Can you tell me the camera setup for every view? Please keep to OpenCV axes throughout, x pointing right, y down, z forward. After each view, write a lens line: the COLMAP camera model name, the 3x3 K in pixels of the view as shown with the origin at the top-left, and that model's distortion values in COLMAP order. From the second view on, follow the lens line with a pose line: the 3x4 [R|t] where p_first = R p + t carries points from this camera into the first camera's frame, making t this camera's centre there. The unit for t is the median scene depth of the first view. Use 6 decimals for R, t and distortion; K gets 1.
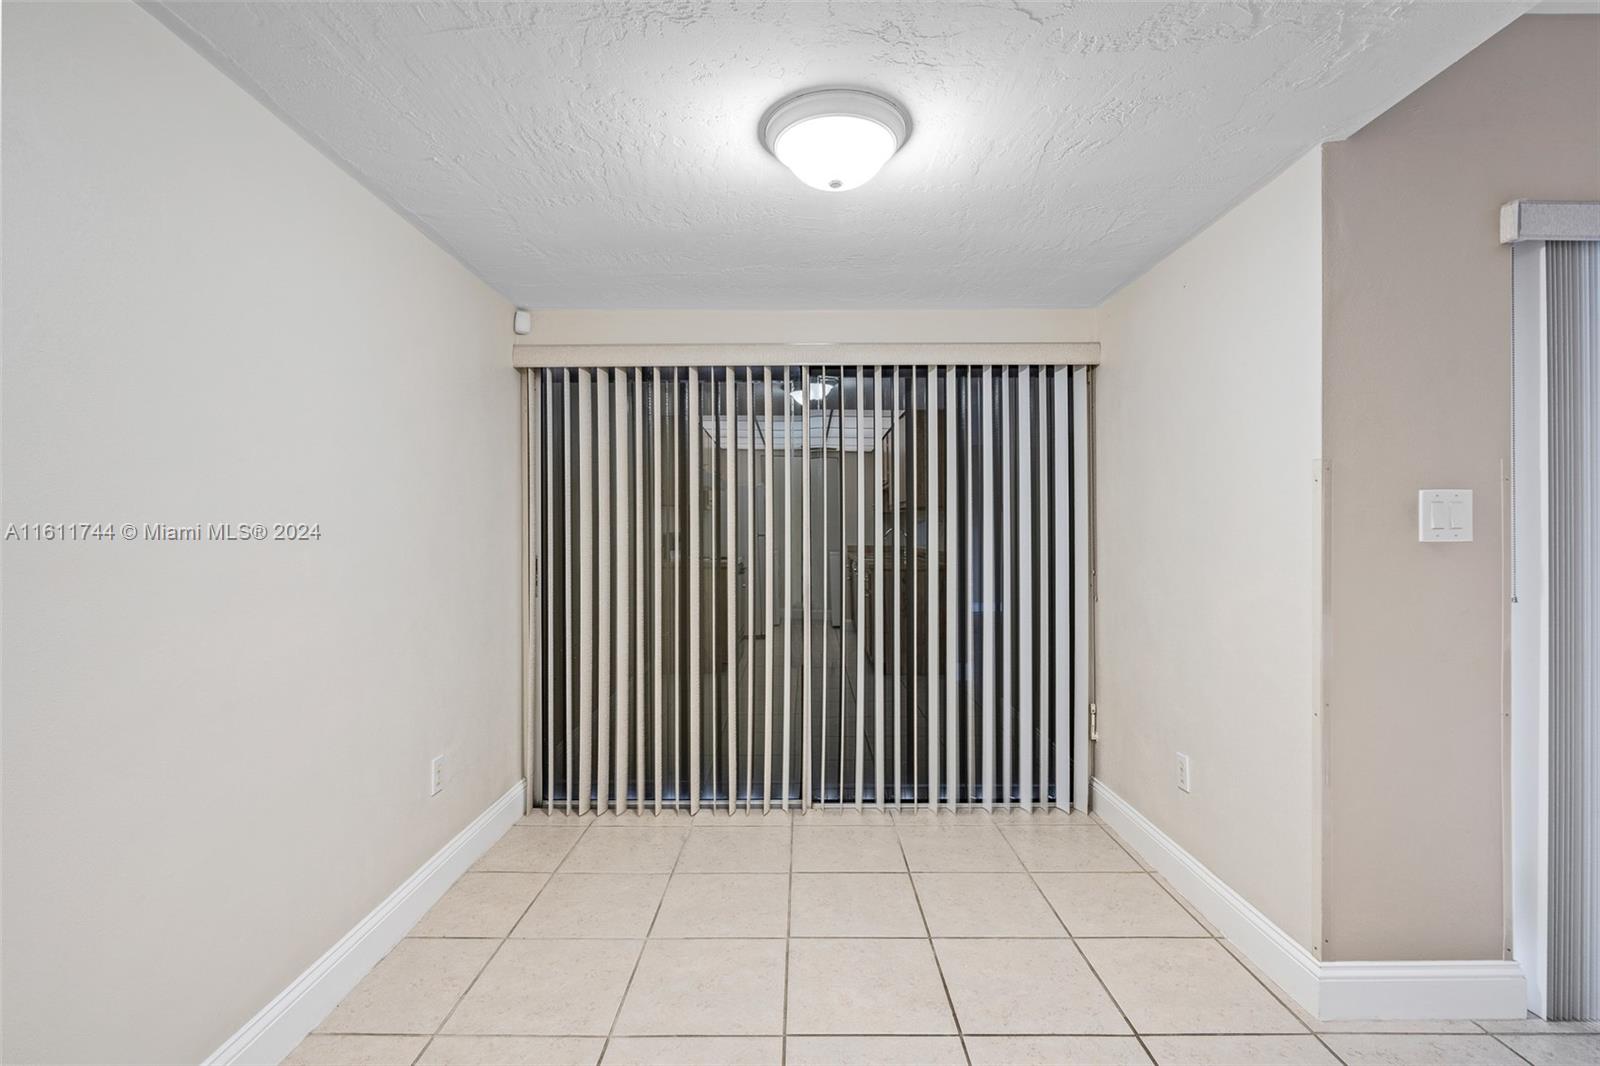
lens RADIAL K [[726.6, 0, 789.9], [0, 726.6, 524.9], [0, 0, 1]] dist [-0.001437, 0.000087]
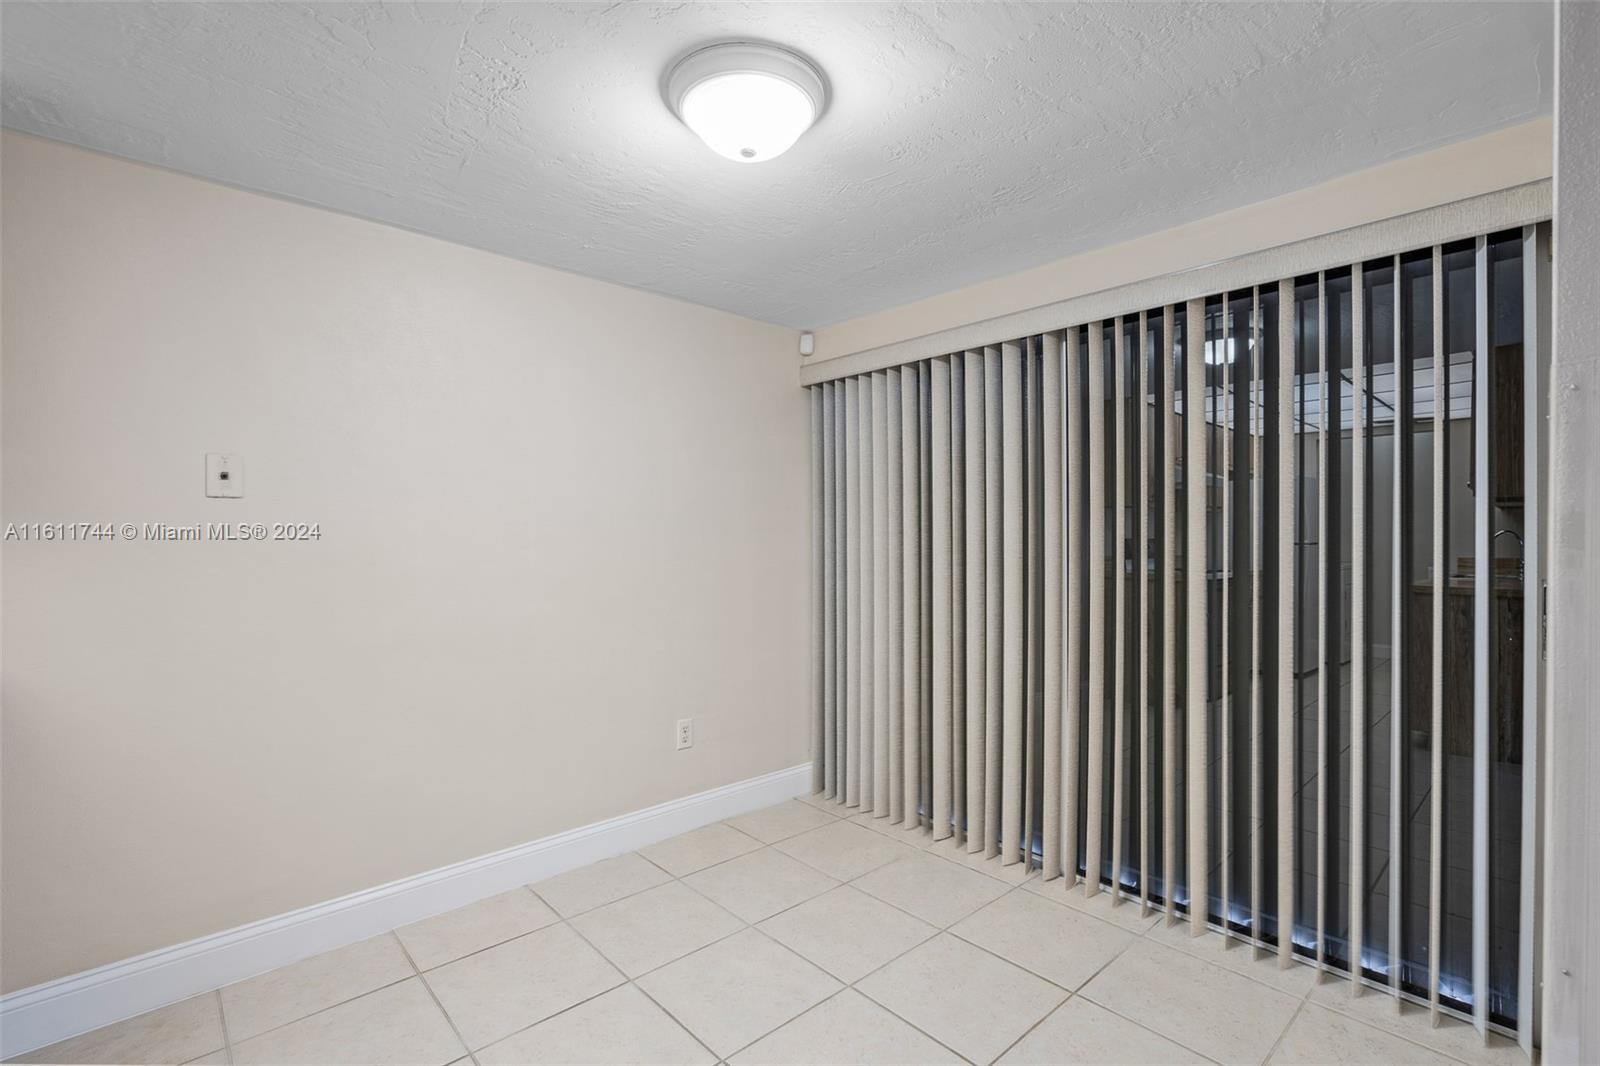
lens RADIAL K [[729.3, 0, 797.6], [0, 729.3, 532.2], [0, 0, 1]] dist [-0.005084, 0.000331]
pose [[0.680083, 0.002196, -0.733132, 0.433718], [0.005842, 0.999948, 0.008414, -0.003793], [0.733112, -0.010006, 0.680034, 0.239861]]
